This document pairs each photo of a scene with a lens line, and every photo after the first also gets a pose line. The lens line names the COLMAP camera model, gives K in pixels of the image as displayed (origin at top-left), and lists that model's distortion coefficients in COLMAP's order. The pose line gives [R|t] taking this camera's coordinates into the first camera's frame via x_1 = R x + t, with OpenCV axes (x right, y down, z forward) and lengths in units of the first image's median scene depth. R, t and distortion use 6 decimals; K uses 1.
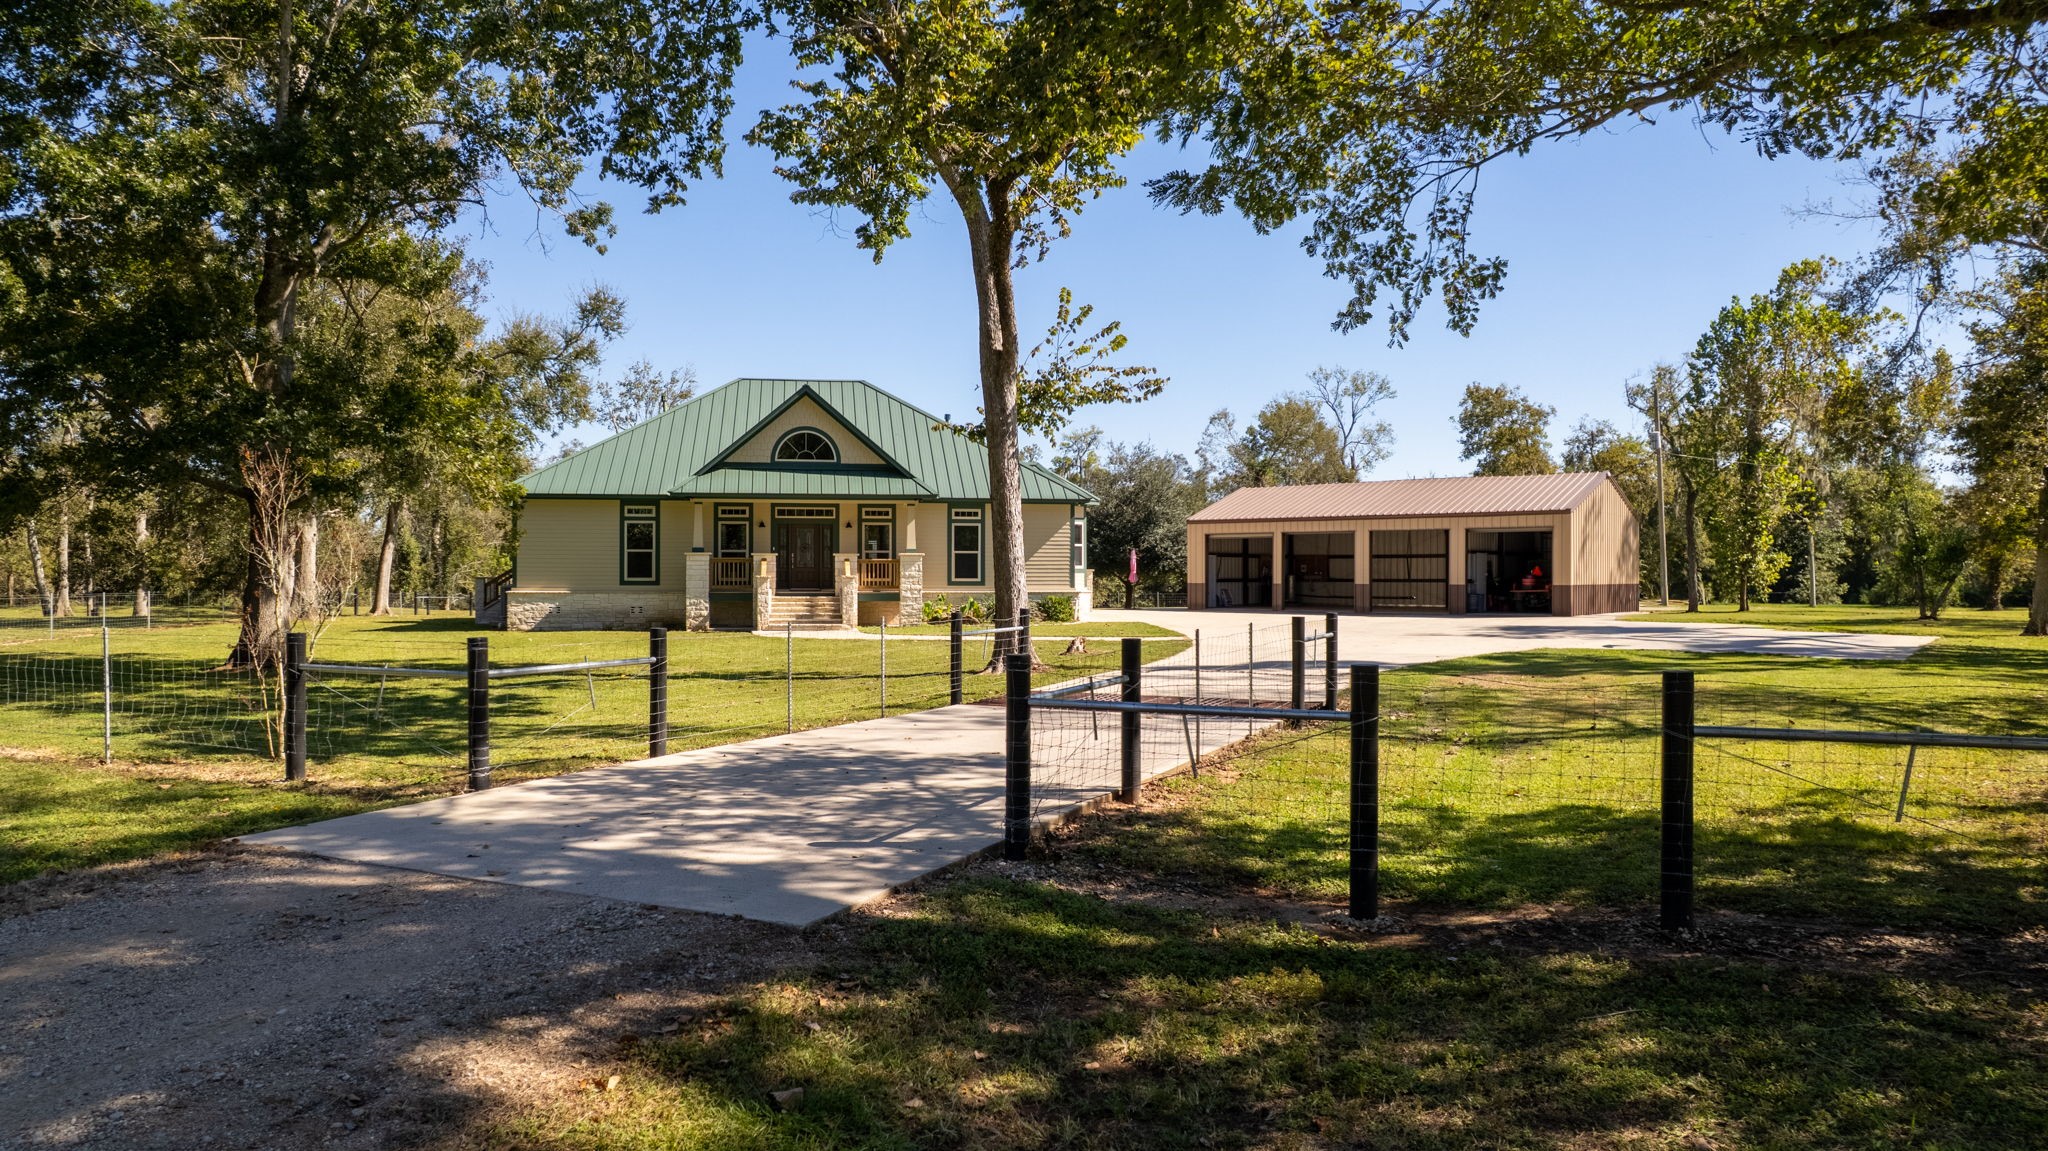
lens RADIAL K [[1271.9, 0, 1024.0], [0, 1271.9, 575.5], [0, 0, 1]] dist [-0.039486, 0.000276]
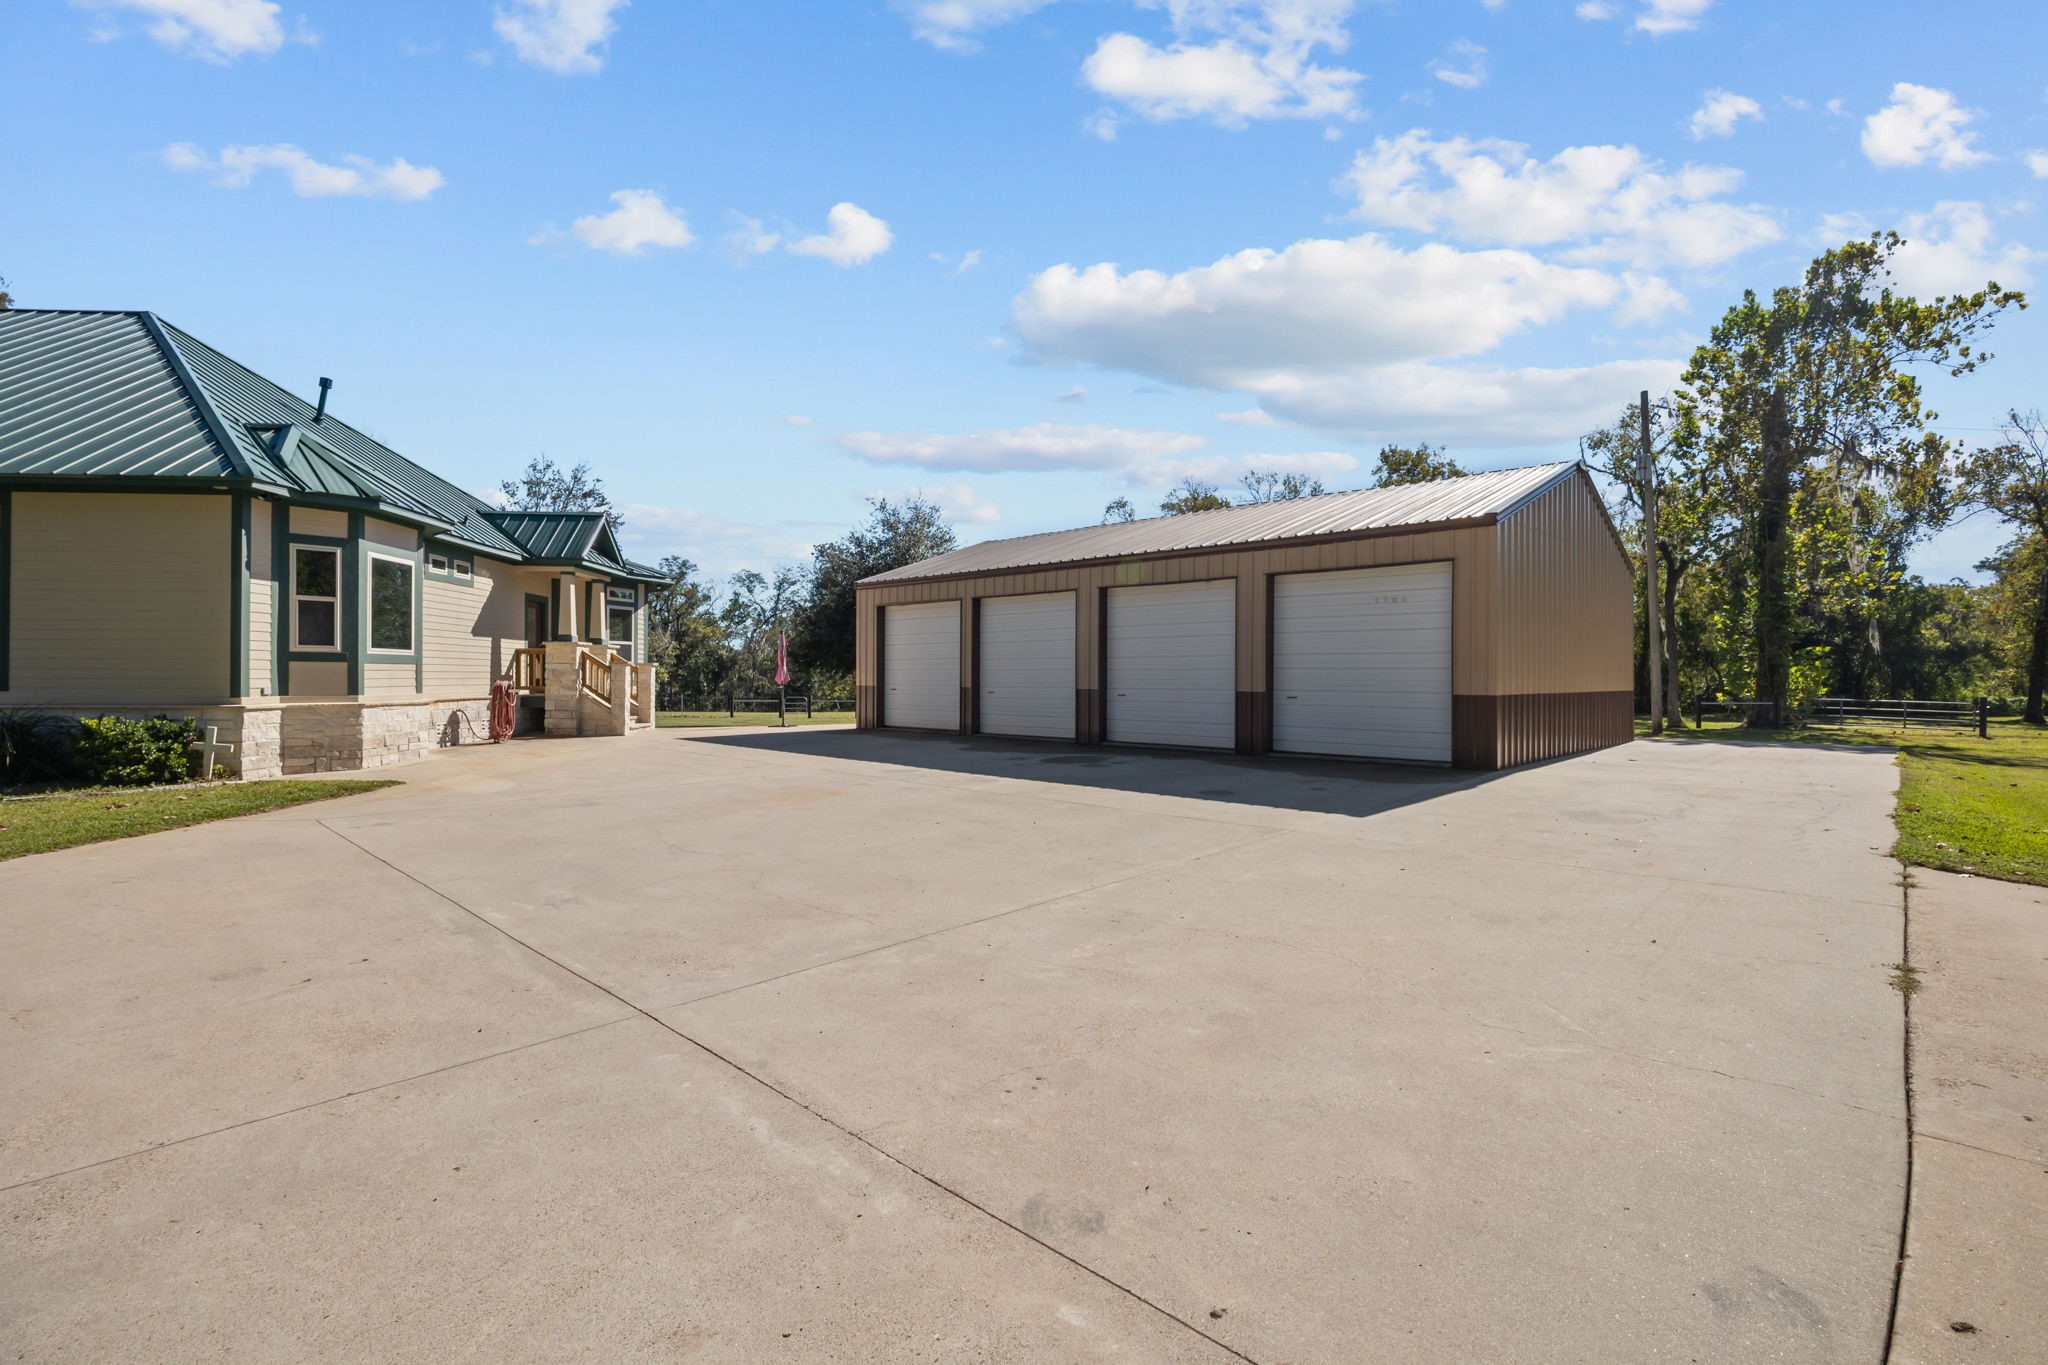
lens RADIAL K [[893.9, 0, 1024.0], [0, 893.9, 682.5], [0, 0, 1]] dist [-0.030402, 0.000822]
pose [[0.995608, 0.005568, -0.093457, 0.258884], [-0.005035, 0.999970, 0.005932, 0.002227], [0.093487, -0.005436, 0.995606, 0.595083]]
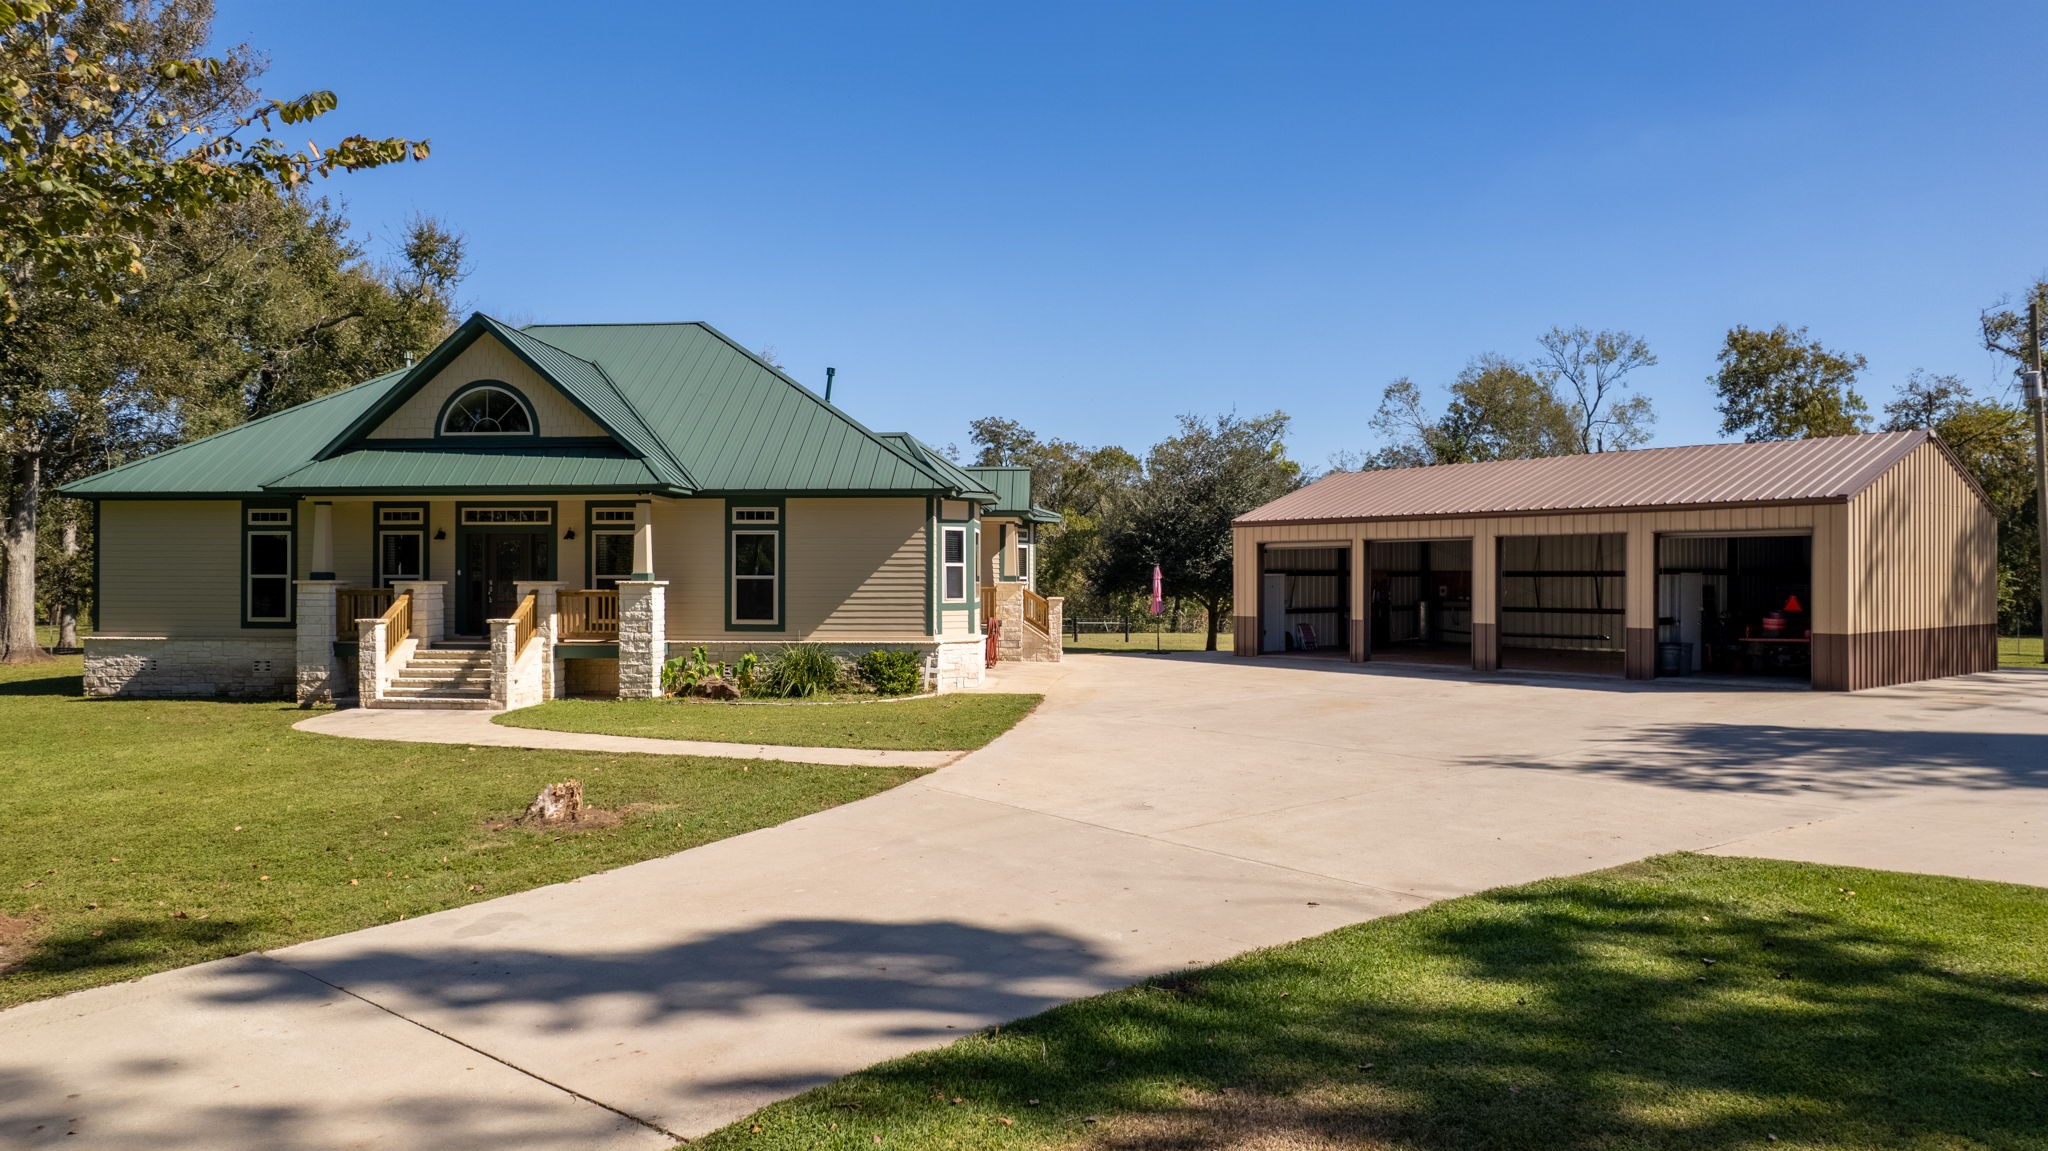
lens RADIAL K [[1284.4, 0, 1048.6], [0, 1284.4, 570.8], [0, 0, 1]] dist [-0.090581, 0.101286]
pose [[0.979906, -0.001424, -0.199456, 0.173711], [0.000071, 0.999977, -0.006792, -0.013850], [0.199461, 0.006641, 0.979883, 0.338144]]
